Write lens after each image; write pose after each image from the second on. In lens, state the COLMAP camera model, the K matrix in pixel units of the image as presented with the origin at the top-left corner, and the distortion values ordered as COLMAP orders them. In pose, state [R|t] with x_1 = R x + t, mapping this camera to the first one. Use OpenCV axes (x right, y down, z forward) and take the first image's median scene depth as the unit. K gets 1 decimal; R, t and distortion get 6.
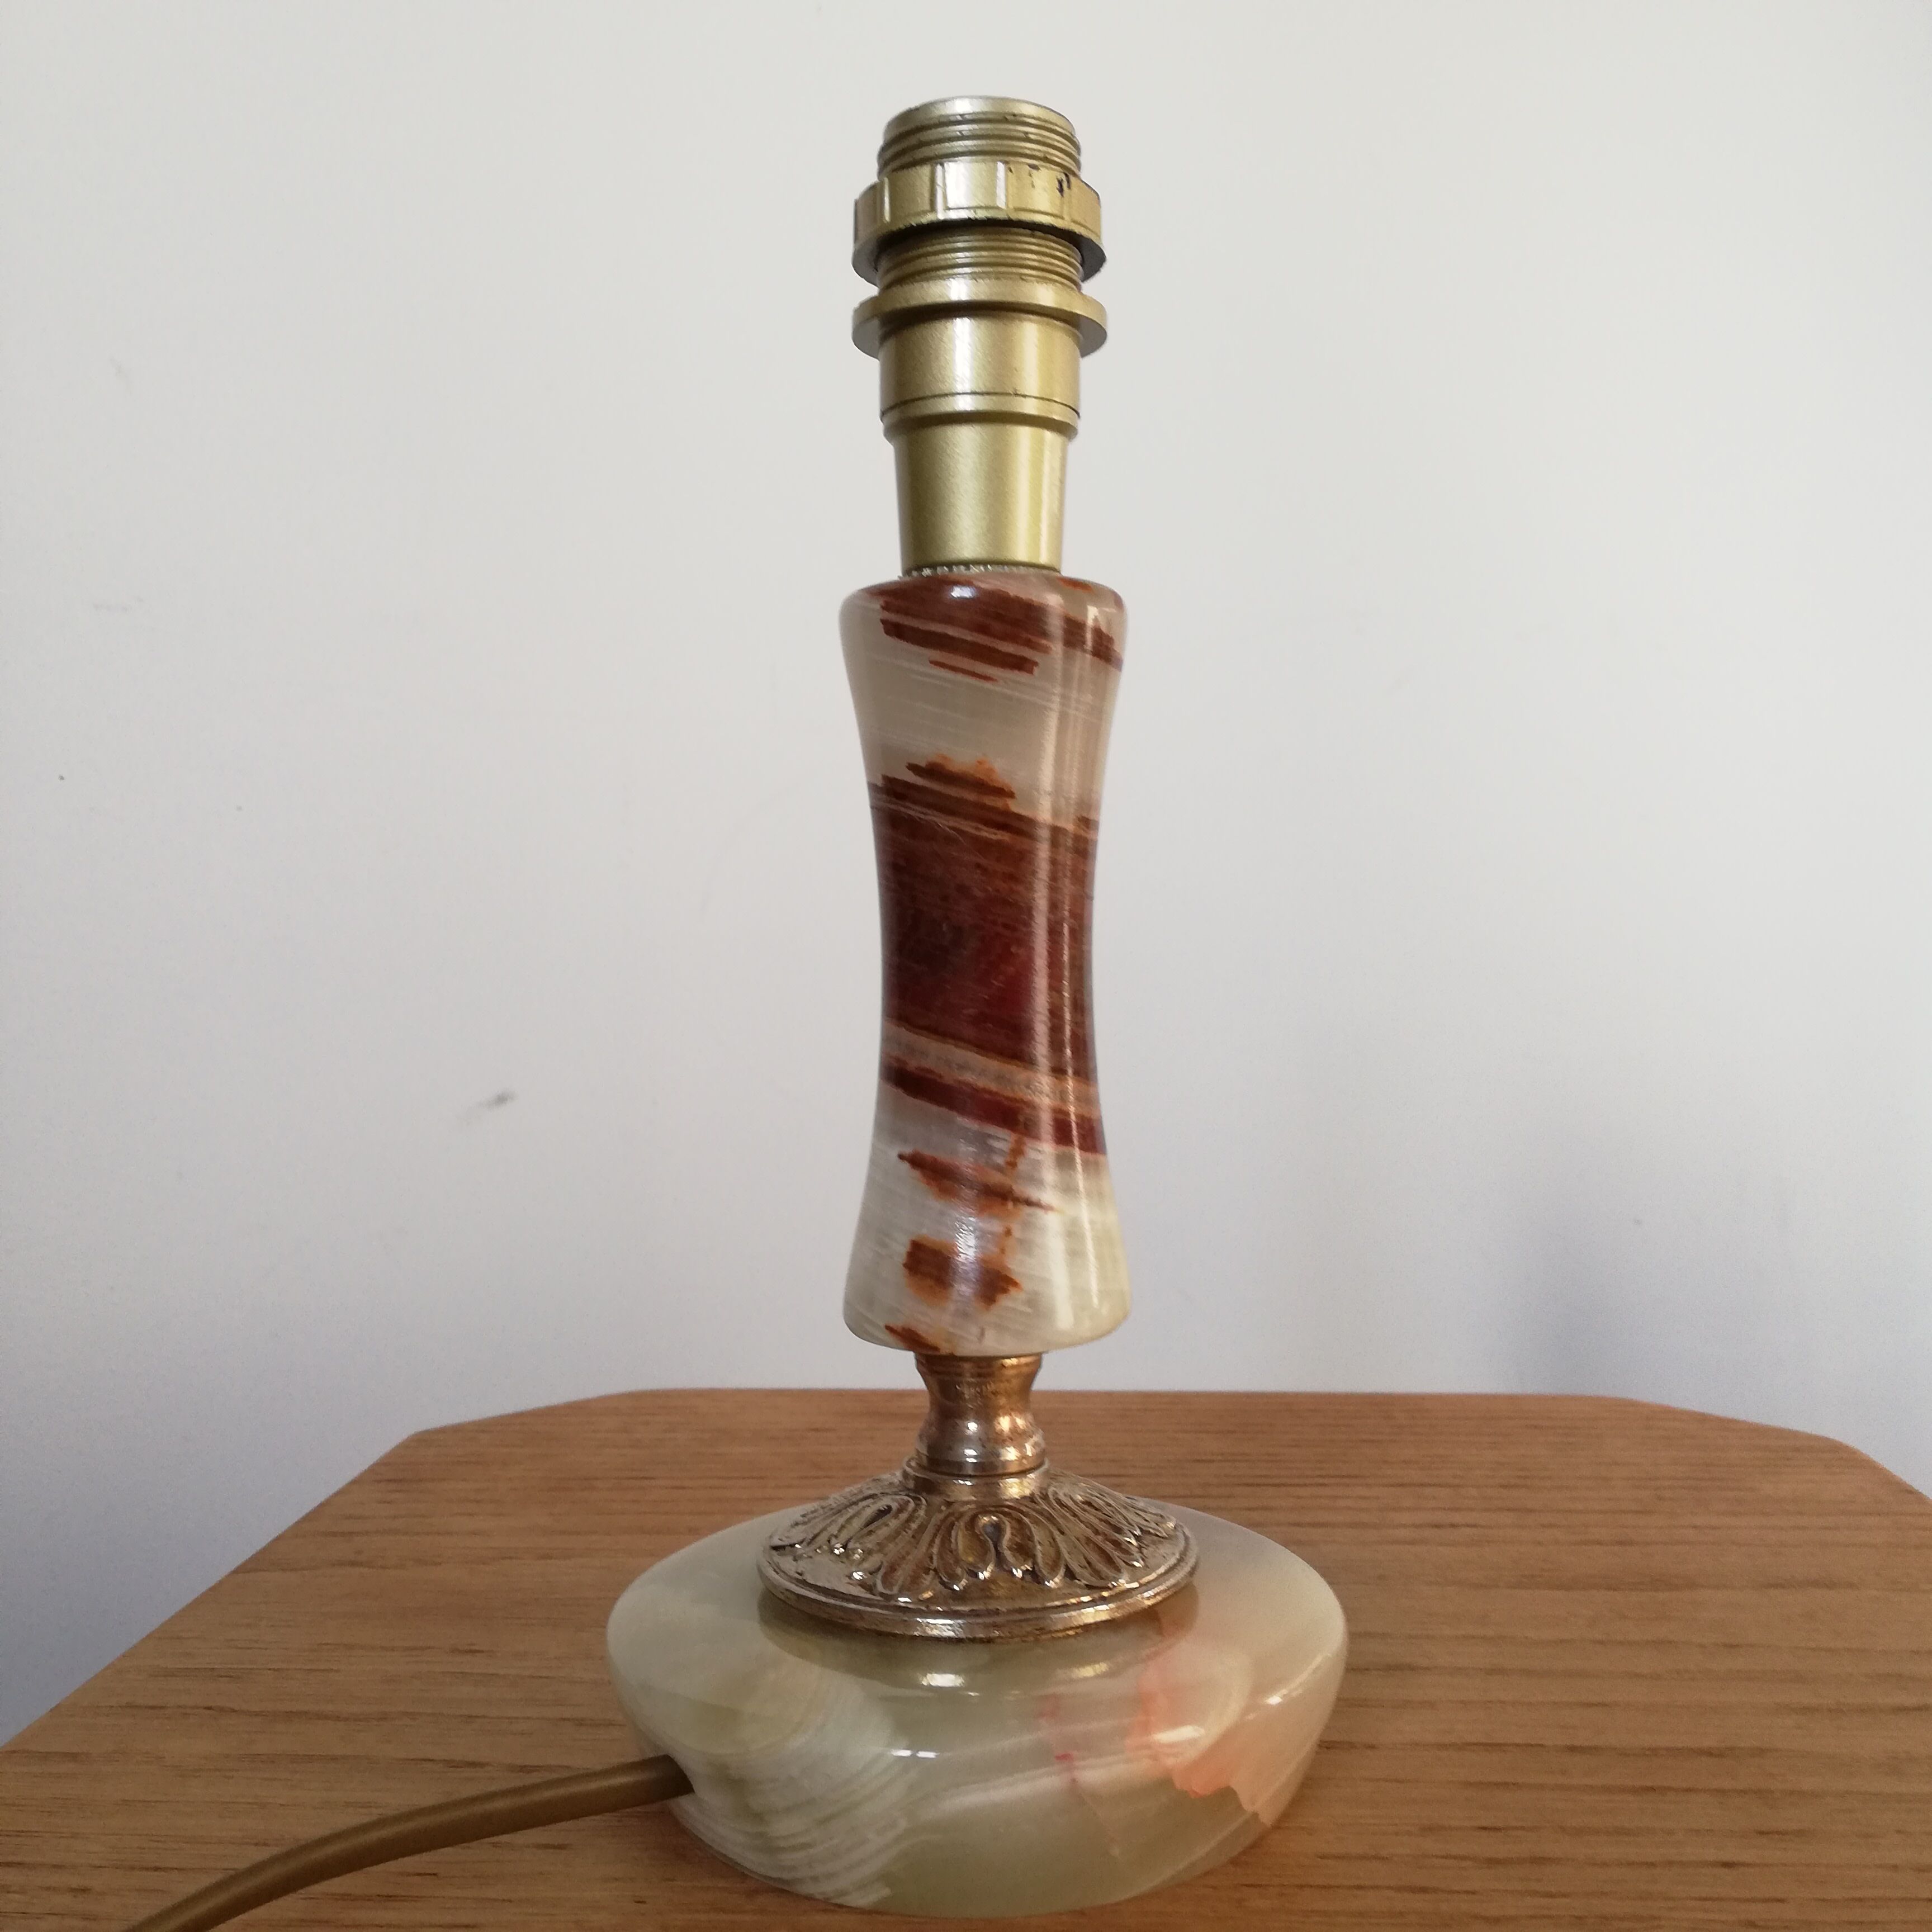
lens RADIAL K [[1998.8, 0, 966.0], [0, 1998.8, 966.0], [0, 0, 1]] dist [0.012912, -0.039548]
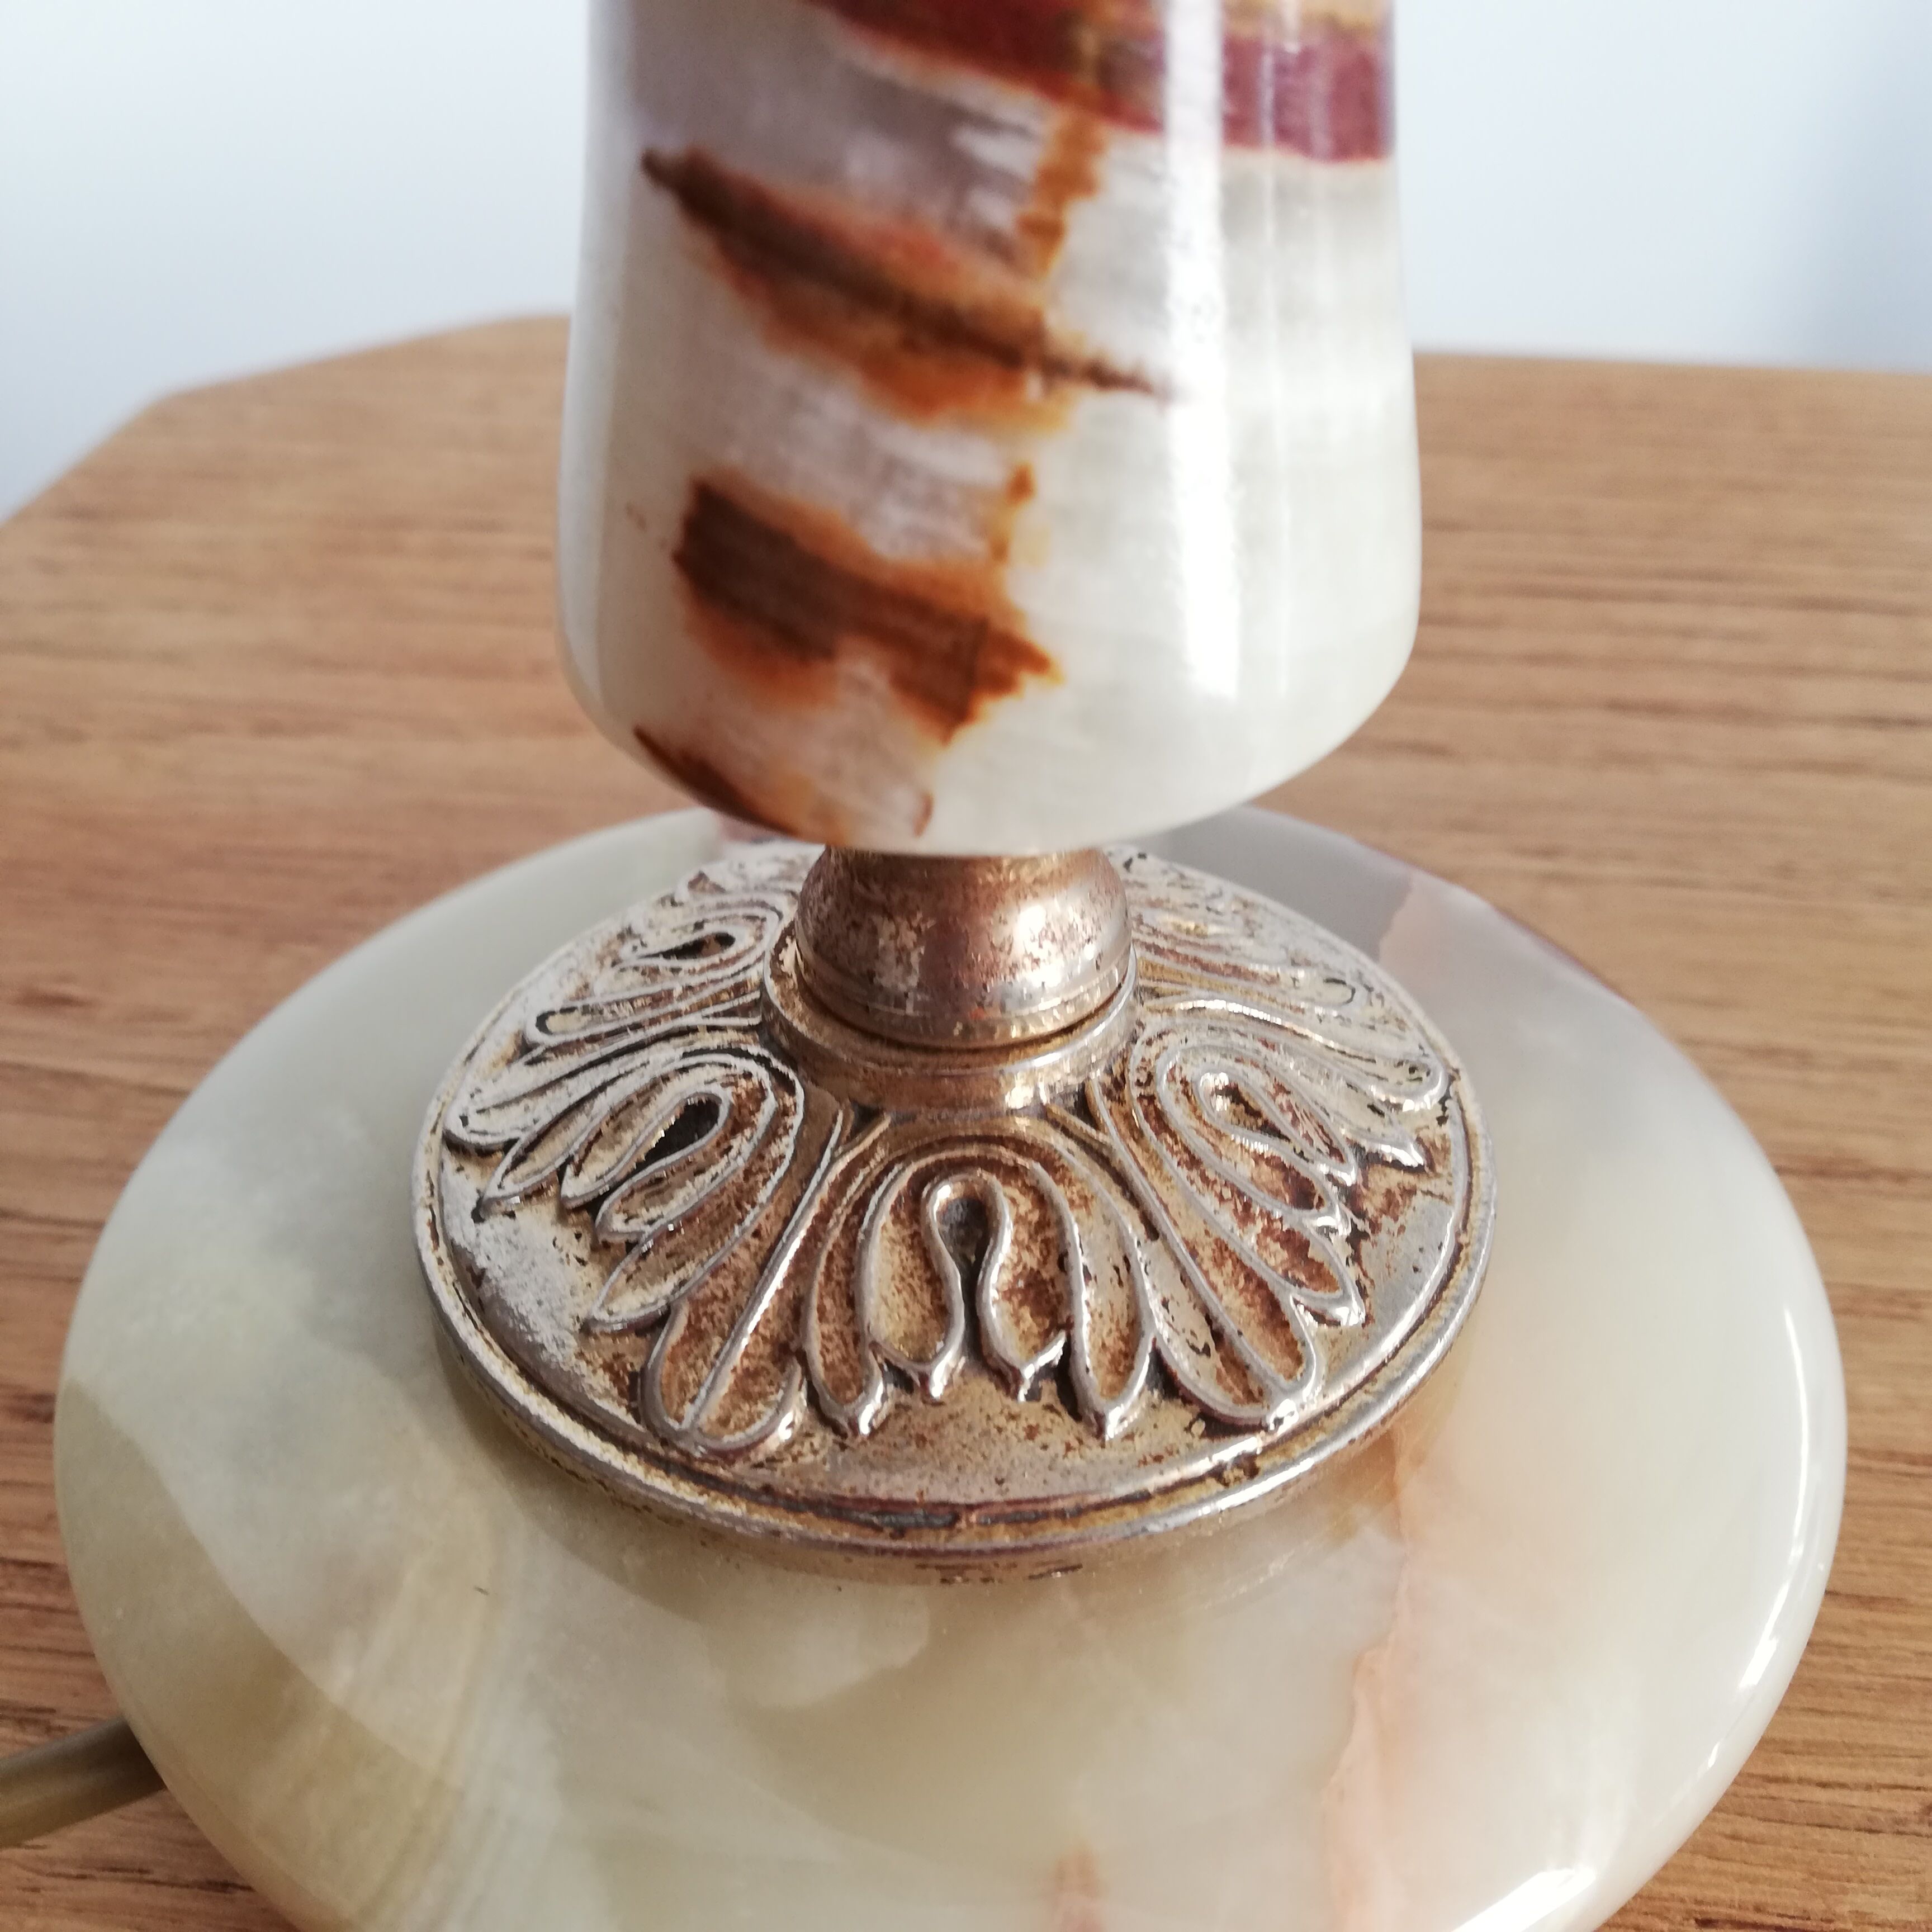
lens RADIAL K [[1998.8, 0, 966.0], [0, 1998.8, 966.0], [0, 0, 1]] dist [0.012912, -0.039548]
pose [[0.997097, 0.049281, -0.058035, 0.027276], [-0.006013, 0.810845, 0.585229, 0.019833], [0.075898, -0.583182, 0.808788, 0.609339]]
